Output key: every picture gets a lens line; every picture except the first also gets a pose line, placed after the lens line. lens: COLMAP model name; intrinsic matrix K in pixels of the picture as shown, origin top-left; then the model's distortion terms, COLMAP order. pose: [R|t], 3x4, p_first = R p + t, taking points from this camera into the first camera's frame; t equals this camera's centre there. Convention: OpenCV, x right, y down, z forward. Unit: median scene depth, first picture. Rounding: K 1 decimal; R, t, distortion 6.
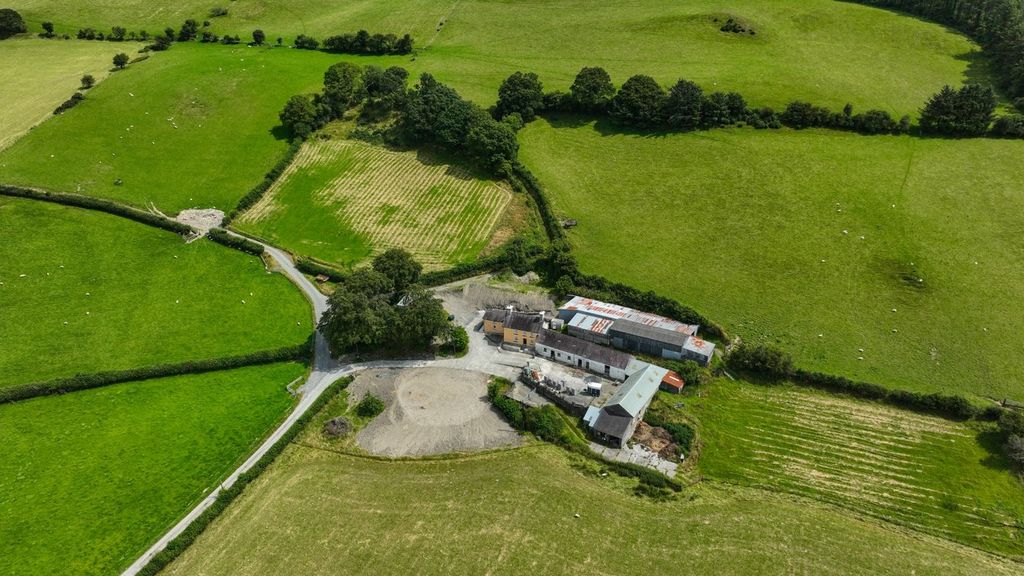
lens RADIAL K [[723.0, 0, 511.9], [0, 723.0, 287.7], [0, 0, 1]] dist [-0.000007, 0.014554]
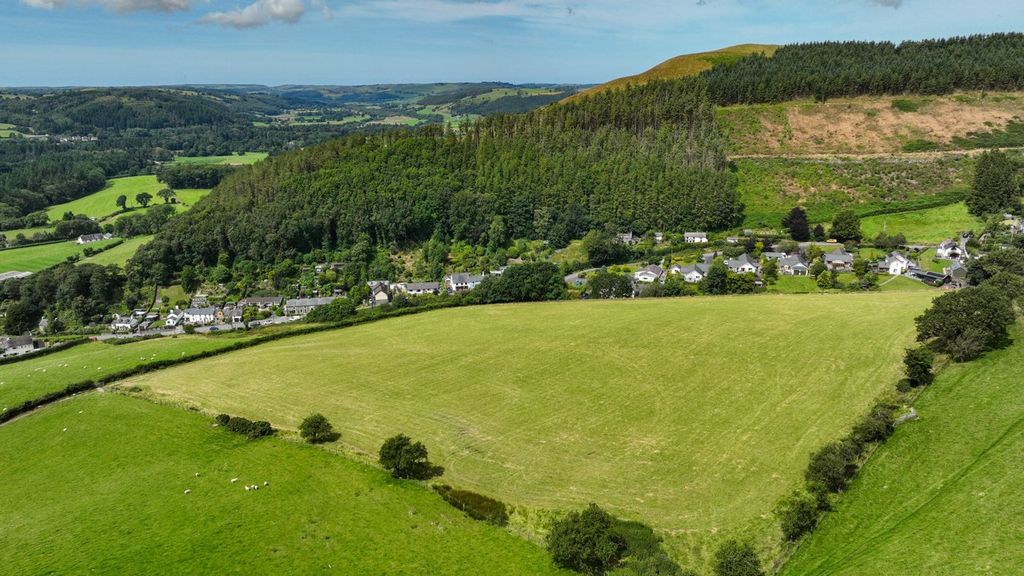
lens RADIAL K [[723.0, 0, 509.6], [0, 723.0, 289.2], [0, 0, 1]] dist [-0.000007, 0.014554]
pose [[-0.650581, 0.223095, -0.725929, -0.438251], [-0.311288, 0.793551, 0.522855, -0.697994], [0.692708, 0.566133, -0.446822, 1.419254]]
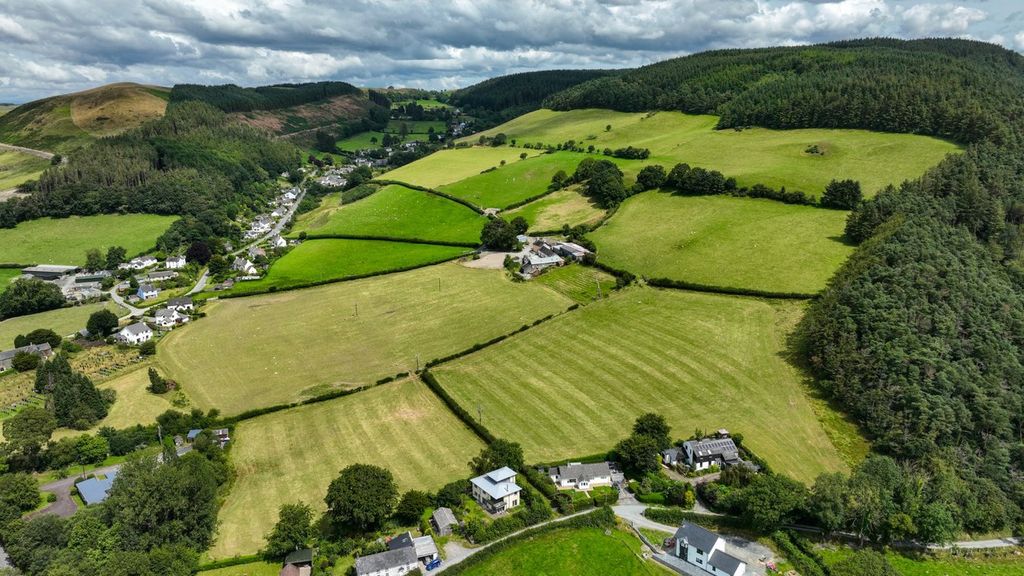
lens RADIAL K [[723.0, 0, 511.8], [0, 723.0, 288.7], [0, 0, 1]] dist [-0.000007, 0.014554]
pose [[0.740881, 0.162260, -0.651741, 1.039431], [-0.280516, 0.956445, -0.080763, 0.276574], [0.610251, 0.242660, 0.754129, -0.593823]]
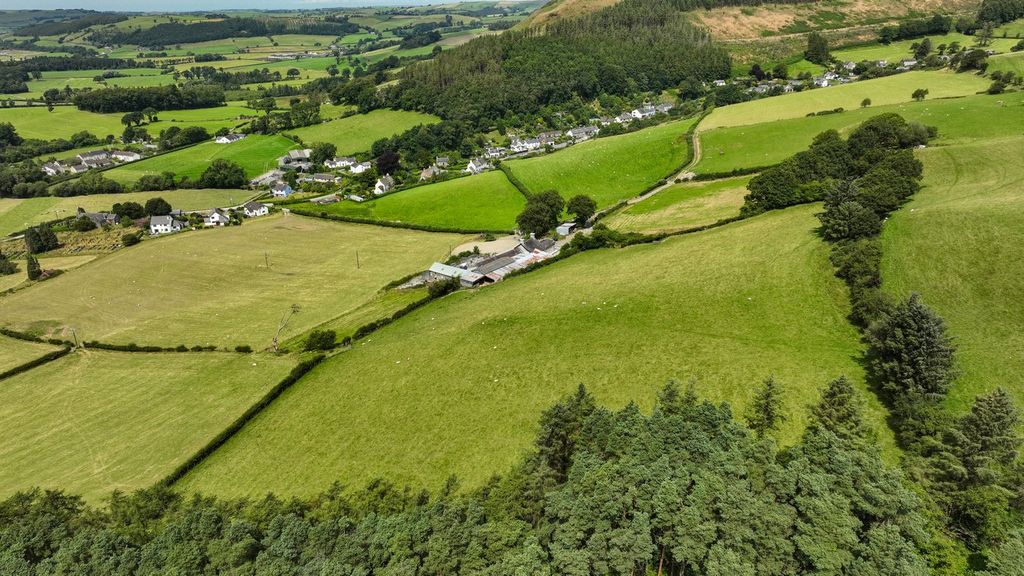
lens RADIAL K [[723.0, 0, 515.0], [0, 723.0, 289.1], [0, 0, 1]] dist [-0.000007, 0.014554]
pose [[-0.153565, 0.372307, -0.915317, 0.981310], [-0.408215, 0.819663, 0.401887, -0.322006], [0.899877, 0.435362, 0.026110, 0.630789]]
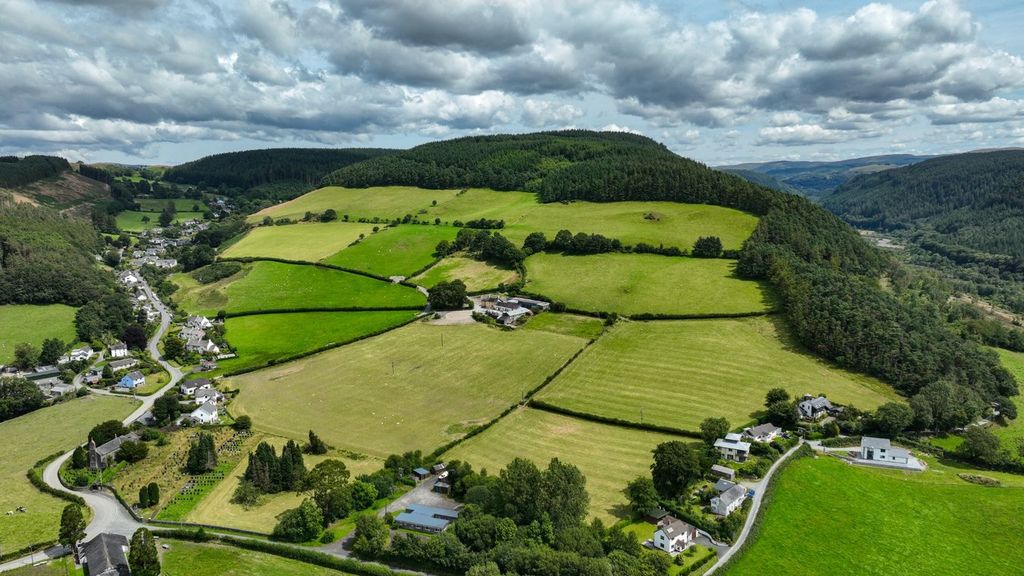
lens RADIAL K [[723.0, 0, 513.8], [0, 723.0, 287.7], [0, 0, 1]] dist [-0.000007, 0.014554]
pose [[0.964315, 0.037000, -0.262160, 0.557800], [-0.110509, 0.956057, -0.271557, 0.507219], [0.240593, 0.290838, 0.926028, -1.102387]]
